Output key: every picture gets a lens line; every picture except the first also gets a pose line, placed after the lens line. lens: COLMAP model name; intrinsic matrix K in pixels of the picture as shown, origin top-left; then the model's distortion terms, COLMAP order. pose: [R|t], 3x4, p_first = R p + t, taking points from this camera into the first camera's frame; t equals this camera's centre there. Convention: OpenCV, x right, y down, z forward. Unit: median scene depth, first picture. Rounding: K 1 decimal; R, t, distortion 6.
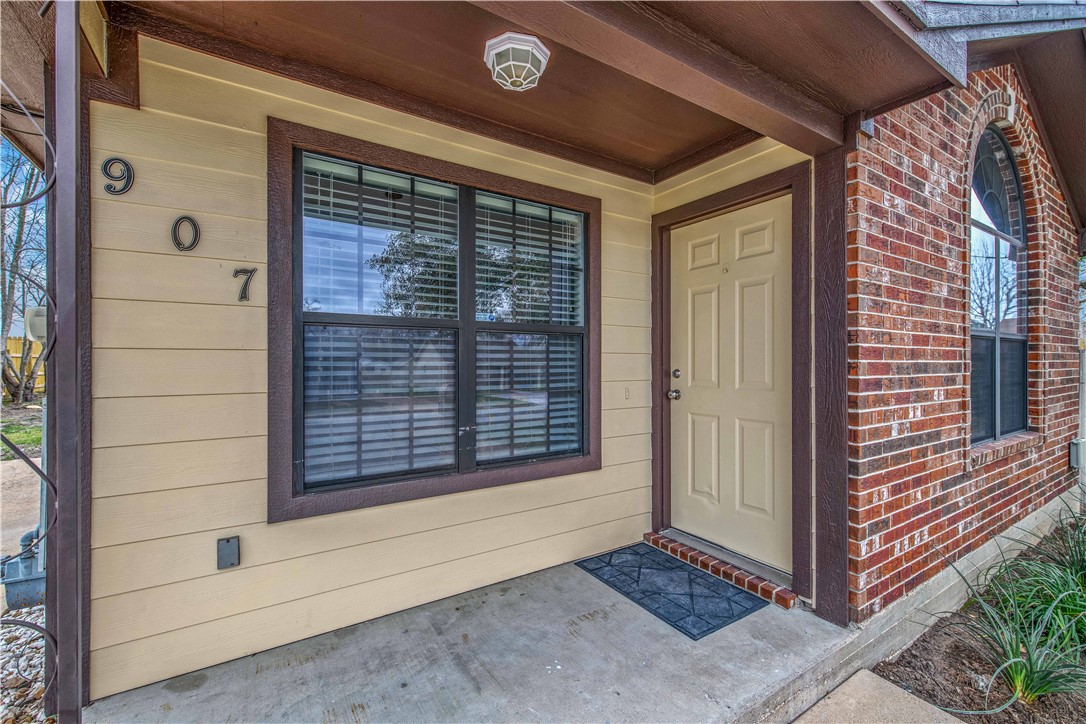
lens RADIAL K [[475.6, 0, 543.0], [0, 475.6, 362.0], [0, 0, 1]] dist [-0.001845, -0.000162]
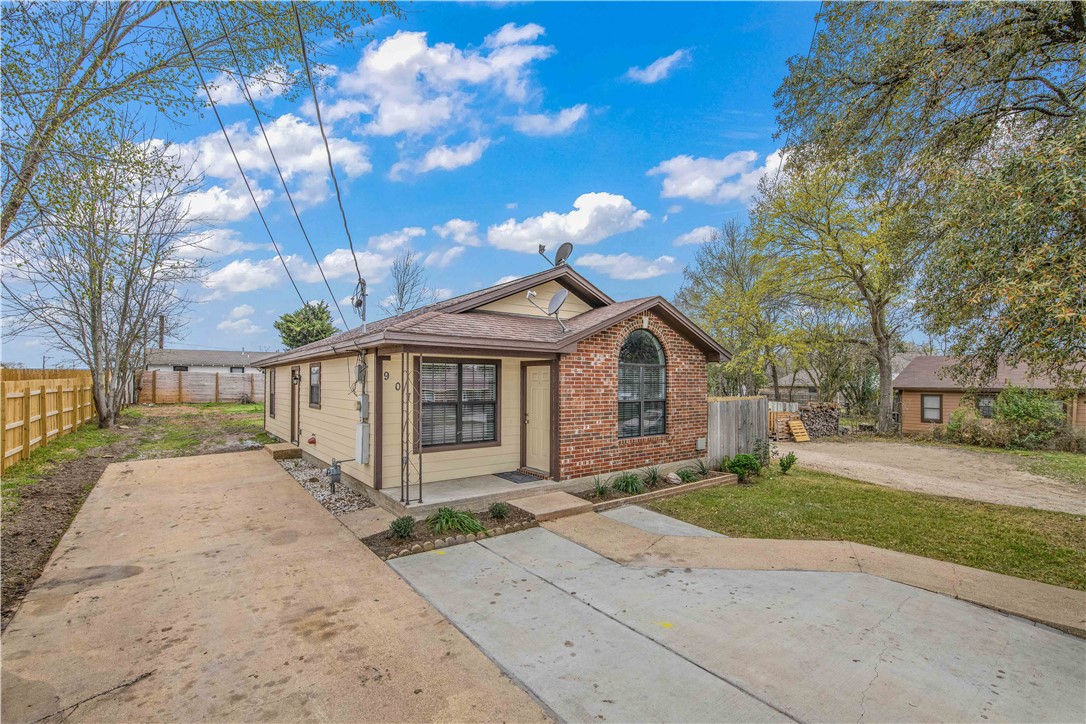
lens RADIAL K [[475.6, 0, 543.0], [0, 475.6, 362.0], [0, 0, 1]] dist [-0.001845, -0.000162]
pose [[0.998147, 0.002796, 0.060792, 0.237977], [0.000263, 0.998737, -0.050248, -0.195457], [-0.060856, 0.050171, 0.996885, -2.507415]]
